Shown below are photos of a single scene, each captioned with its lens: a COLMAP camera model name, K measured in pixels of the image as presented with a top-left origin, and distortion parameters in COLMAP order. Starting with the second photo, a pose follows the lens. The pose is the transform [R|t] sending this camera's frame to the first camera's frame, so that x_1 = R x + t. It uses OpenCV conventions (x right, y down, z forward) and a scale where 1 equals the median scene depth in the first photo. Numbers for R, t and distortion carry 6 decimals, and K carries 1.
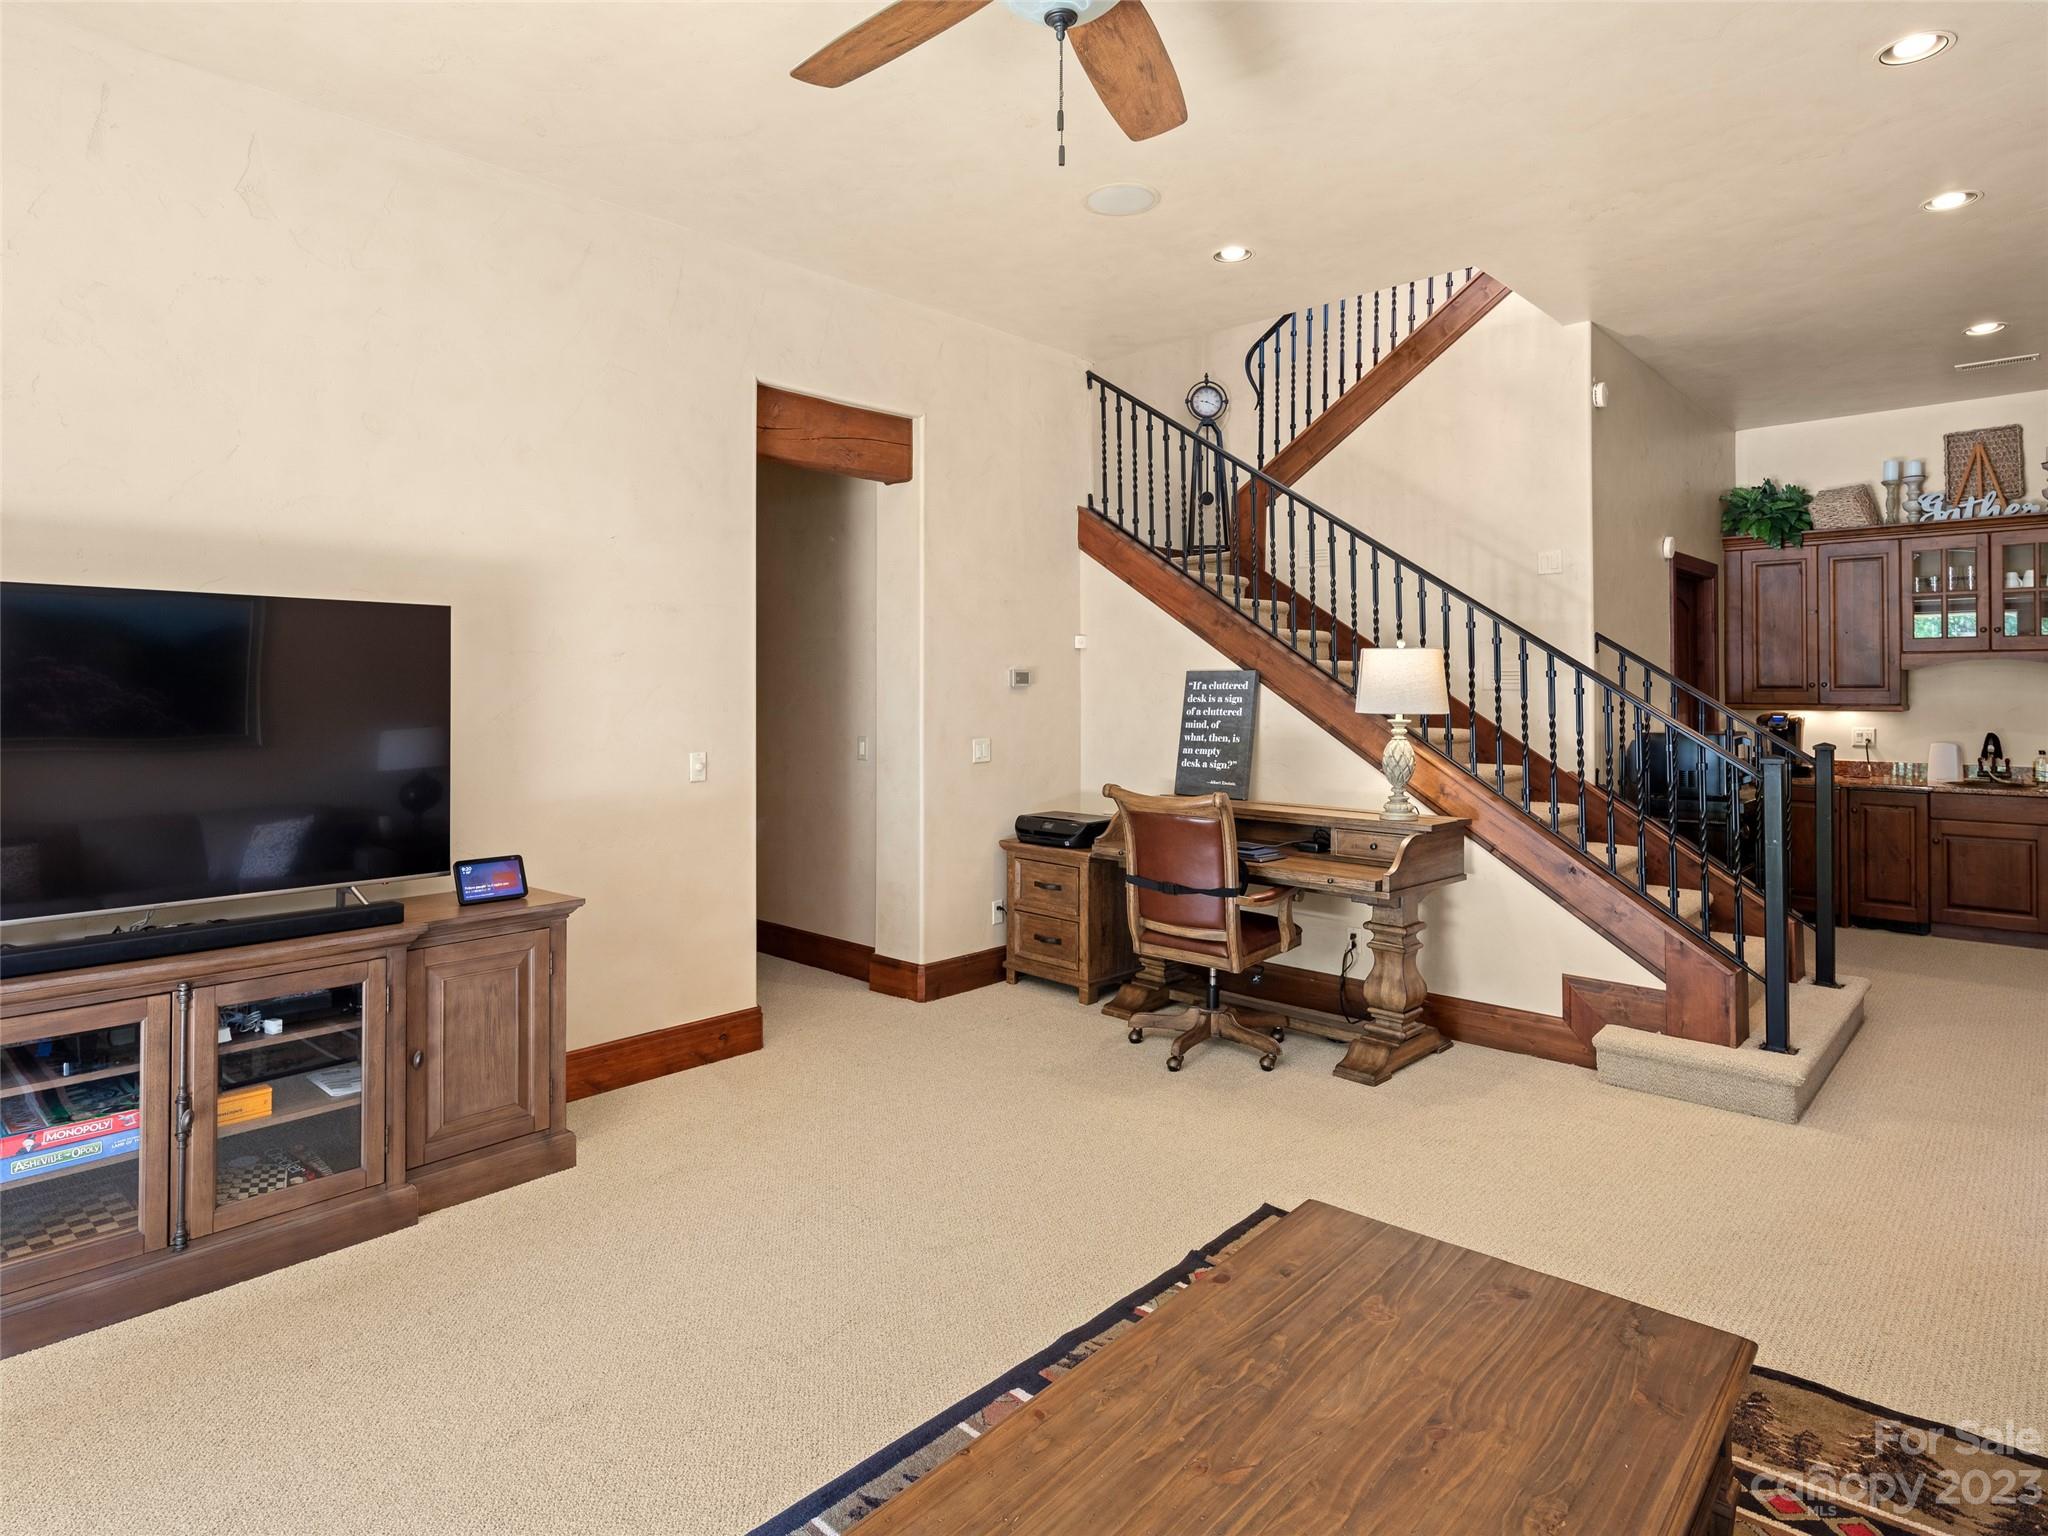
lens RADIAL K [[1157.5, 0, 1028.3], [0, 1157.5, 661.9], [0, 0, 1]] dist [0.005236, 0.000673]
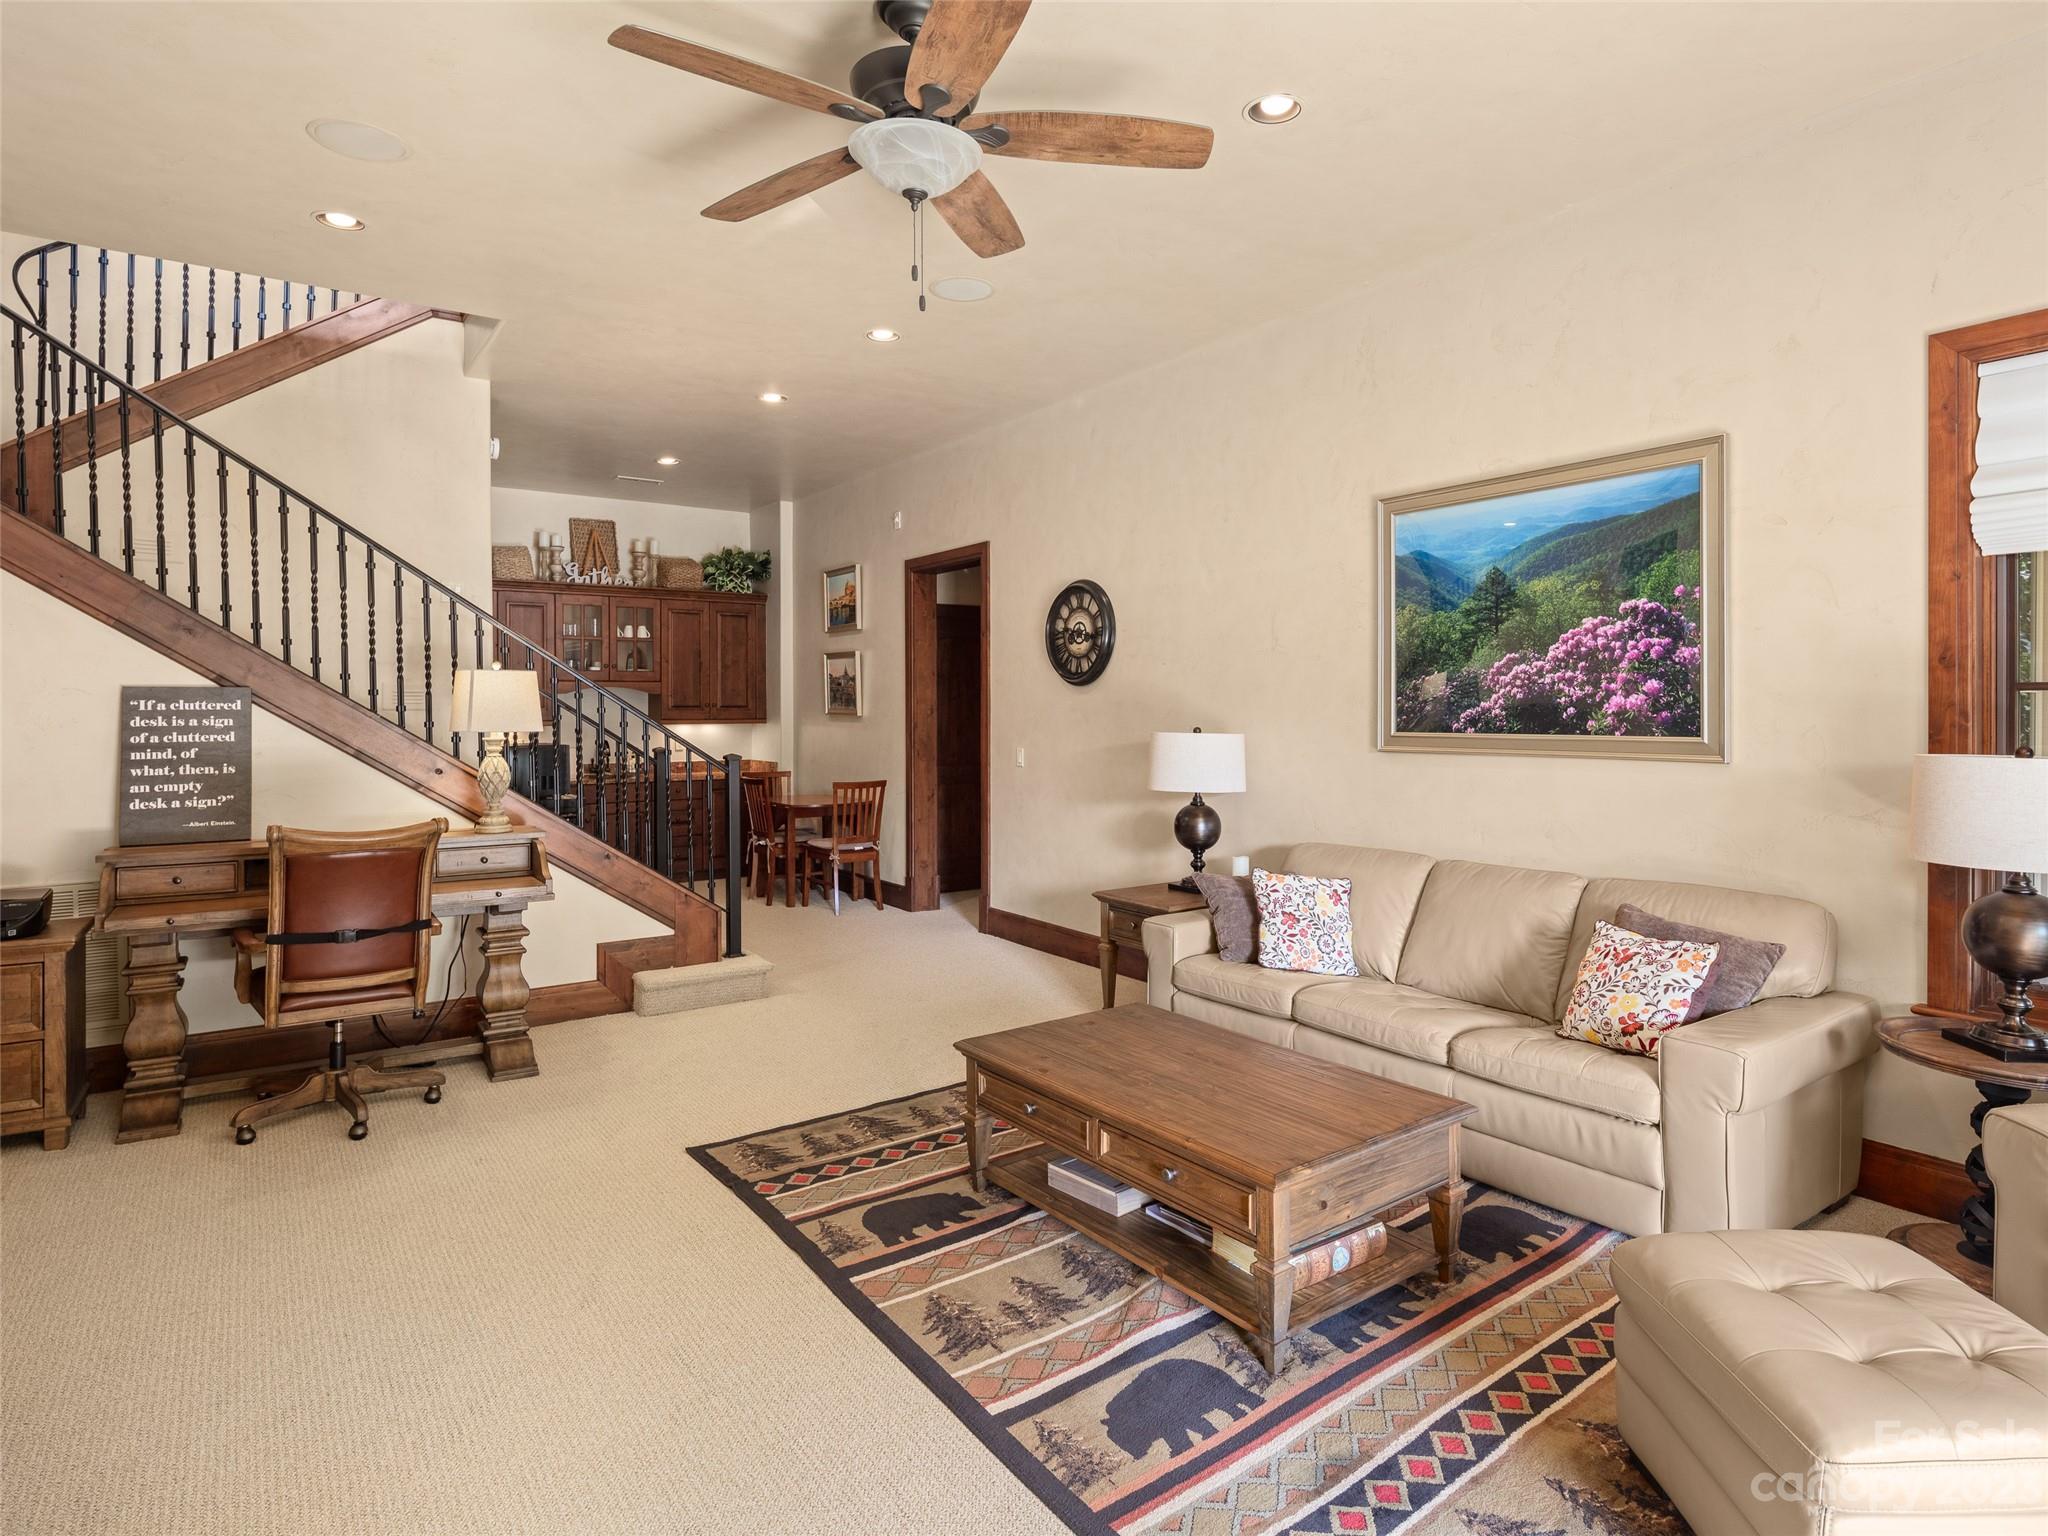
lens RADIAL K [[1136.5, 0, 1072.5], [0, 1136.5, 692.9], [0, 0, 1]] dist [0.001807, 0.001132]
pose [[0.178835, 0.011759, 0.983809, -0.496155], [-0.020089, 0.999764, -0.008298, 0.005864], [-0.983674, -0.018280, 0.179029, 0.243048]]
